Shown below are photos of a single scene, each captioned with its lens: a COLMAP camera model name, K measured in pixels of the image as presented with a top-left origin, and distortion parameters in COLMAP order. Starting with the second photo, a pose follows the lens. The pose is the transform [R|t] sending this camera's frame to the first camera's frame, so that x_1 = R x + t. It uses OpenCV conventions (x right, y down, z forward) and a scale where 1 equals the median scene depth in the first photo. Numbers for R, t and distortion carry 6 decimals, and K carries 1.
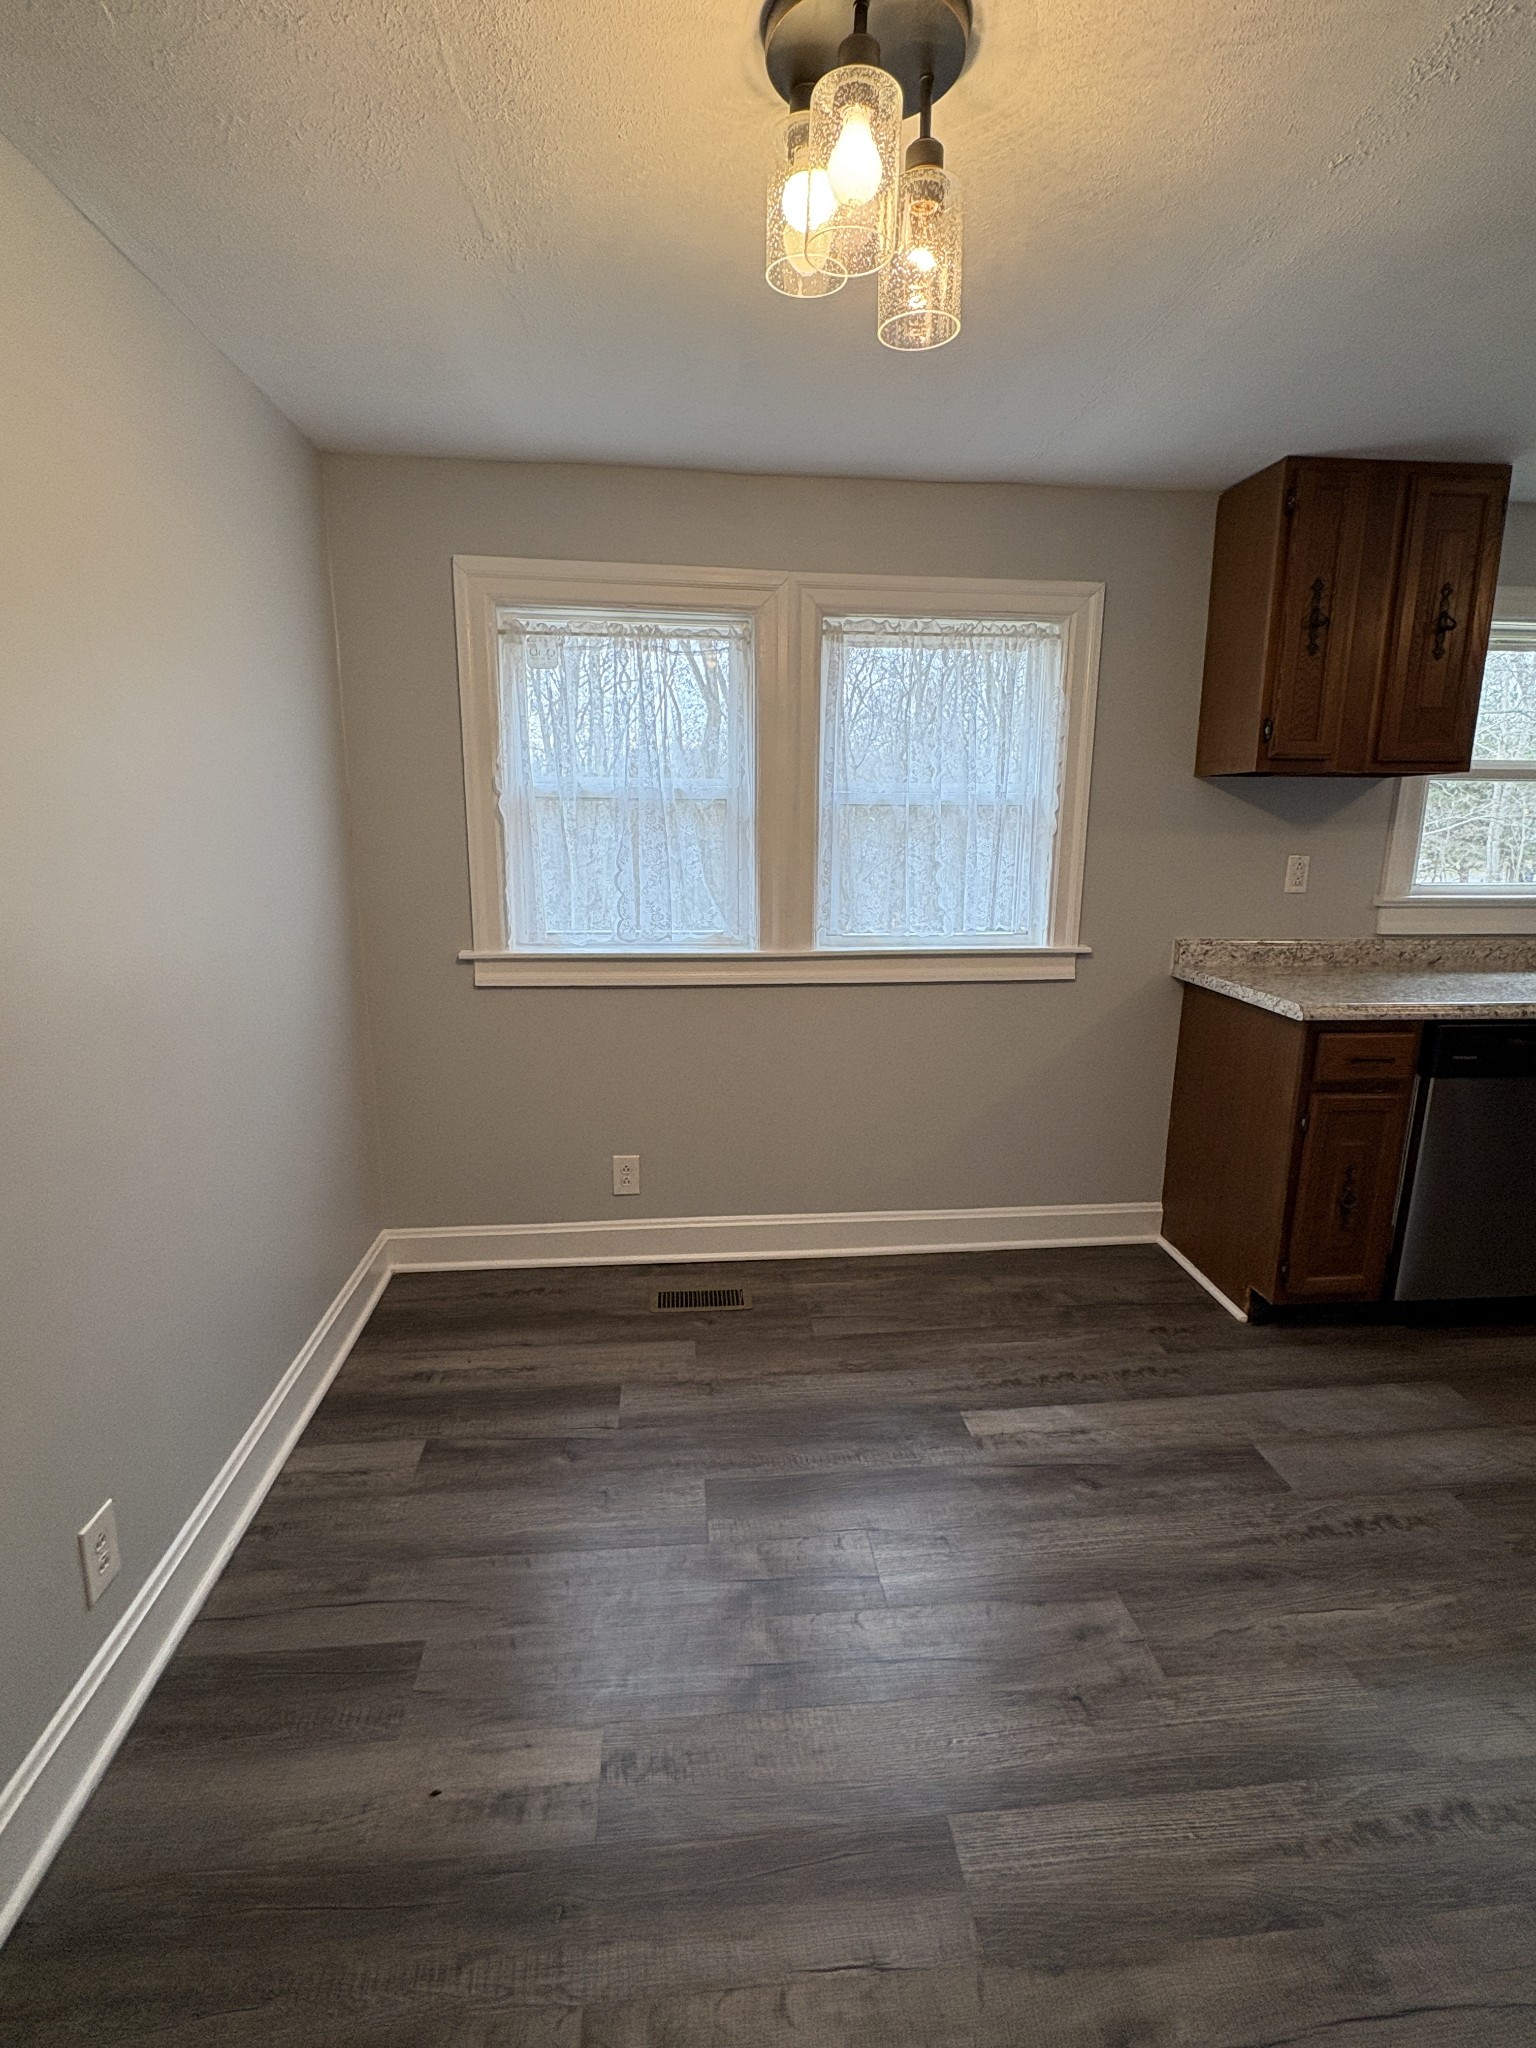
lens RADIAL K [[974.3, 0, 765.0], [0, 974.3, 1020.8], [0, 0, 1]] dist [-0.001208, 0.000402]
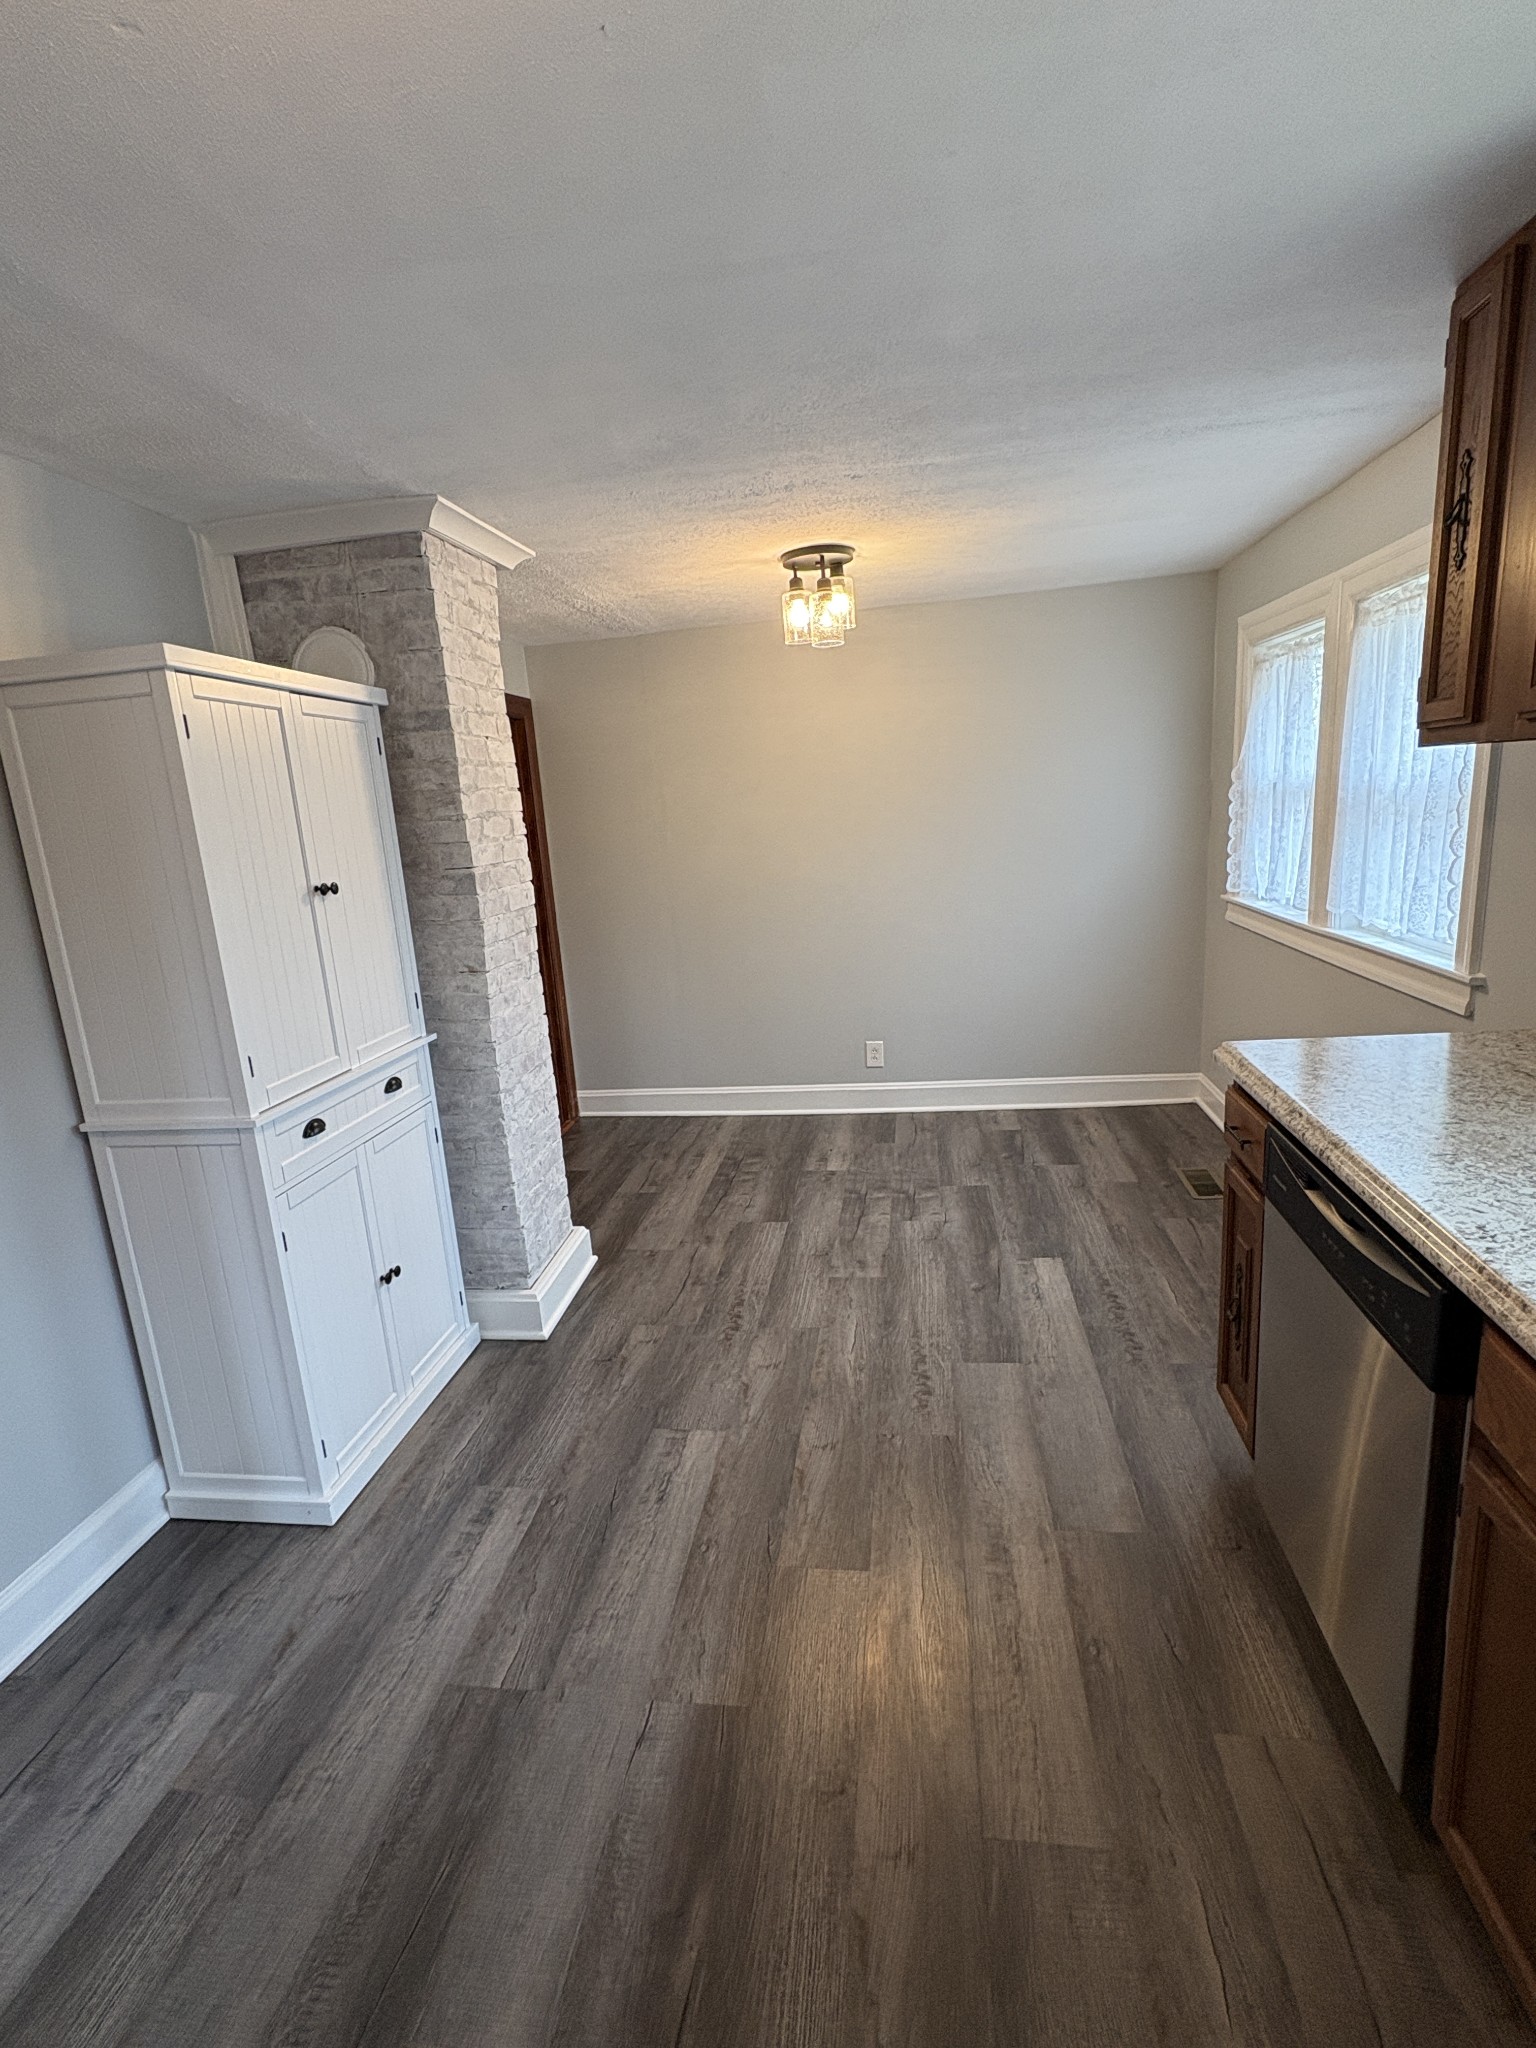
lens RADIAL K [[974.3, 0, 765.0], [0, 974.3, 1020.8], [0, 0, 1]] dist [-0.001208, 0.000402]
pose [[-0.239889, 0.224413, -0.944506, 1.414607], [-0.133004, 0.956144, 0.260959, -0.199987], [0.961646, 0.188224, -0.199521, 0.763282]]
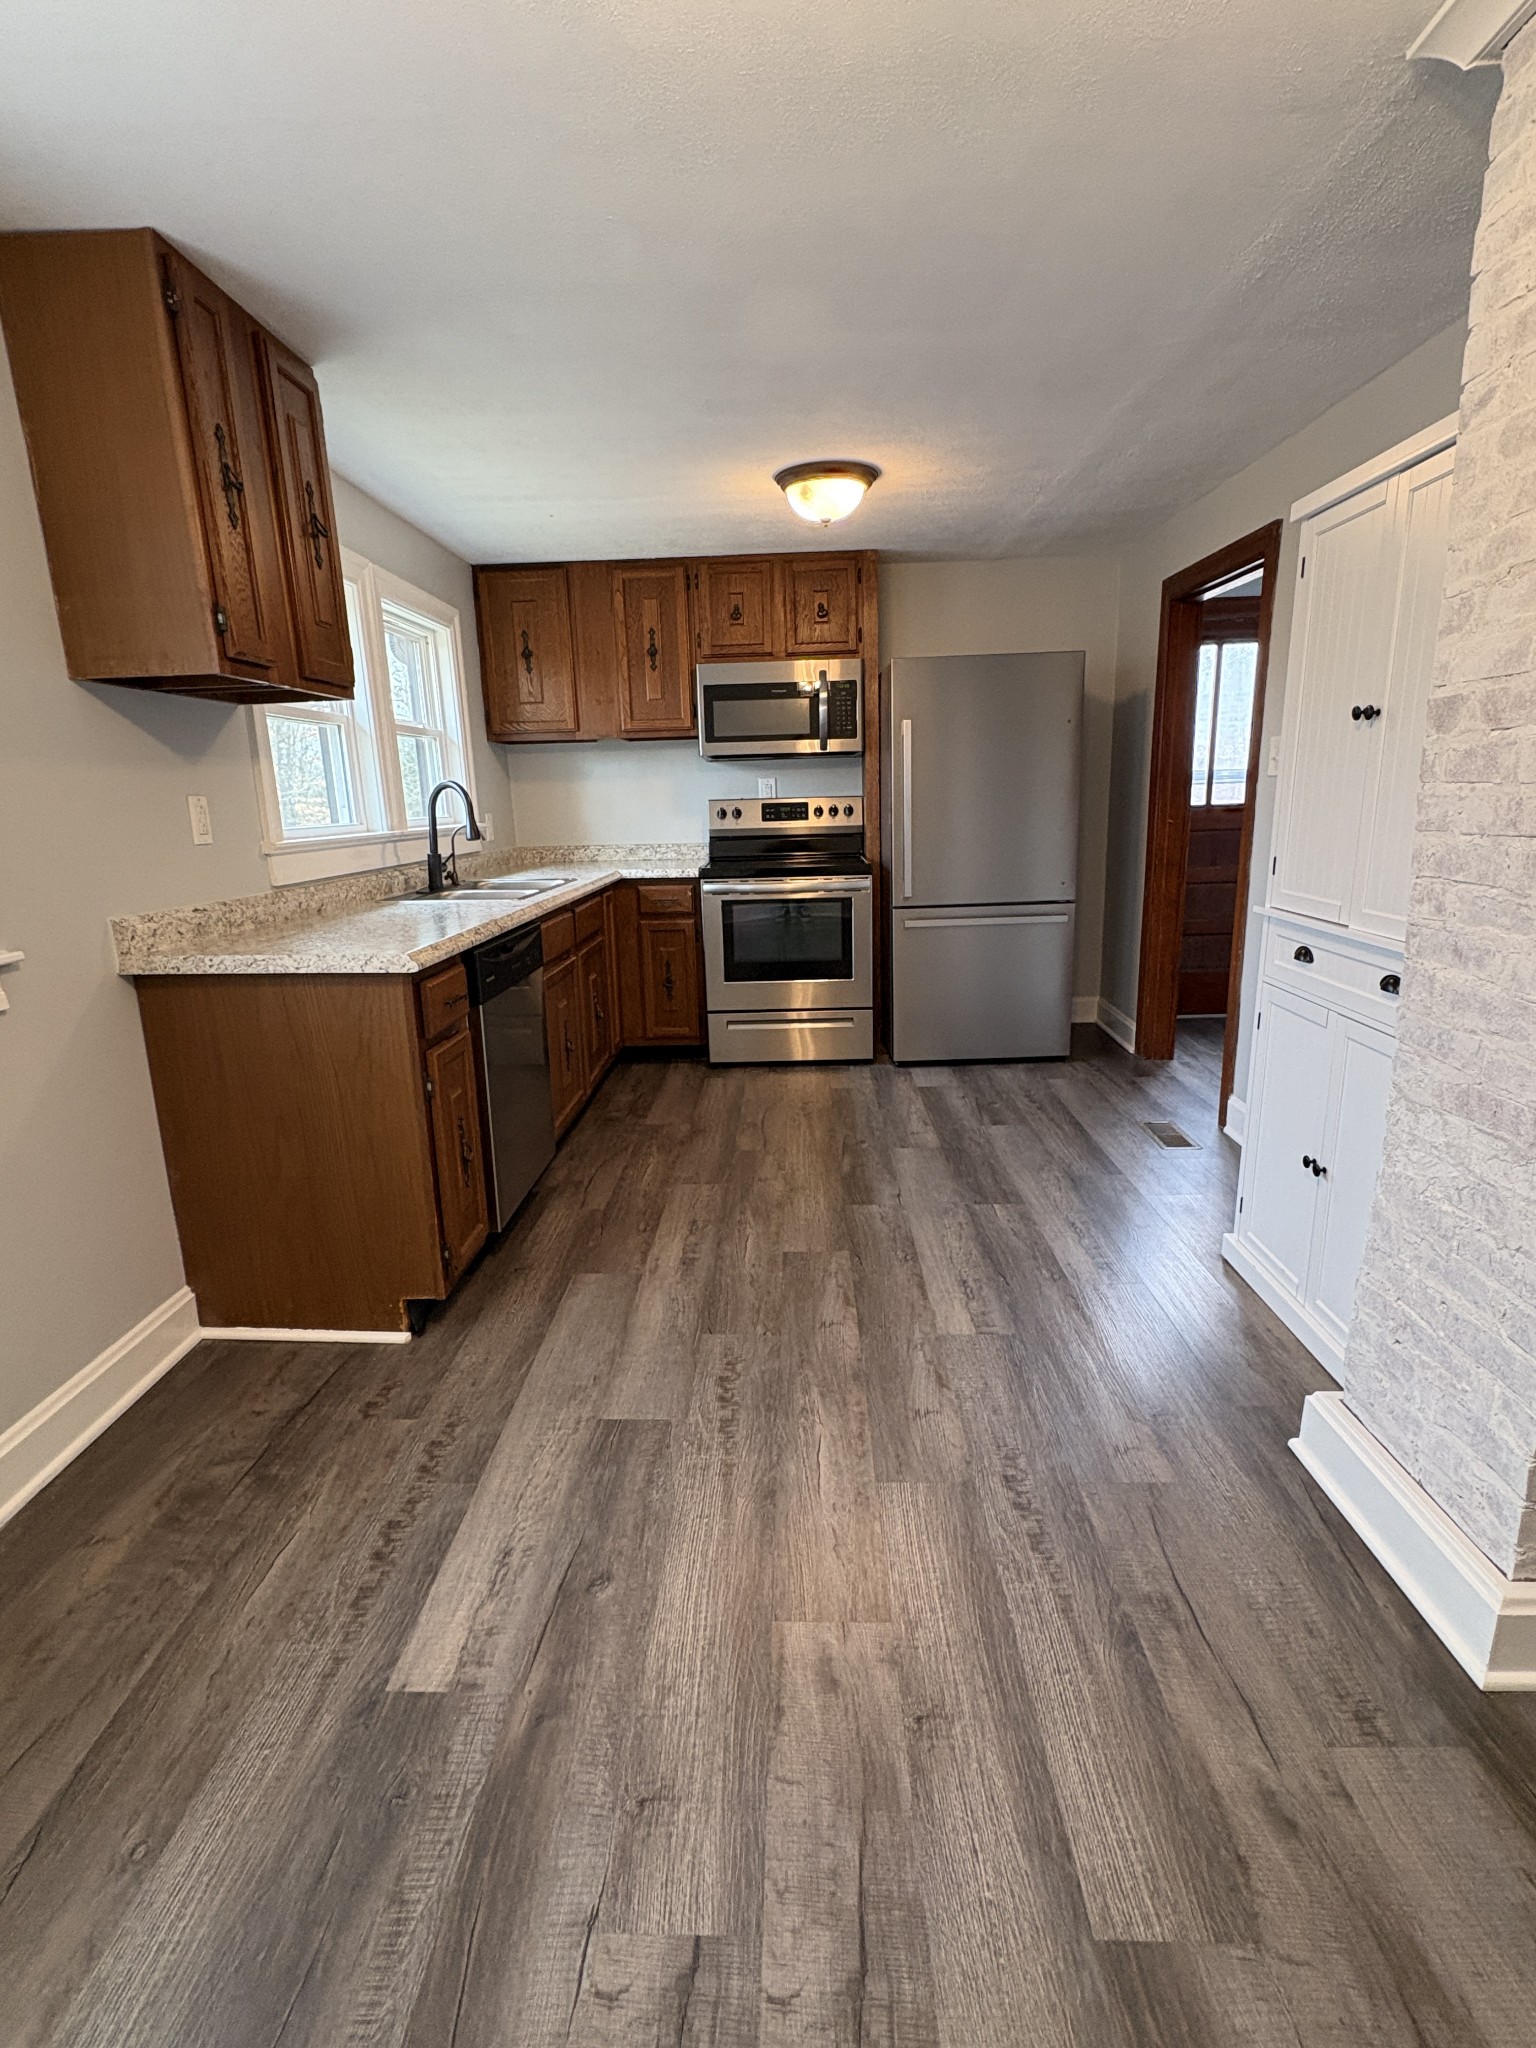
lens RADIAL K [[974.3, 0, 765.0], [0, 974.3, 1020.8], [0, 0, 1]] dist [-0.001208, 0.000402]
pose [[0.124883, -0.231874, 0.964696, -0.241993], [0.229313, 0.952728, 0.199312, -0.058030], [-0.965308, 0.196327, 0.172151, 0.550390]]
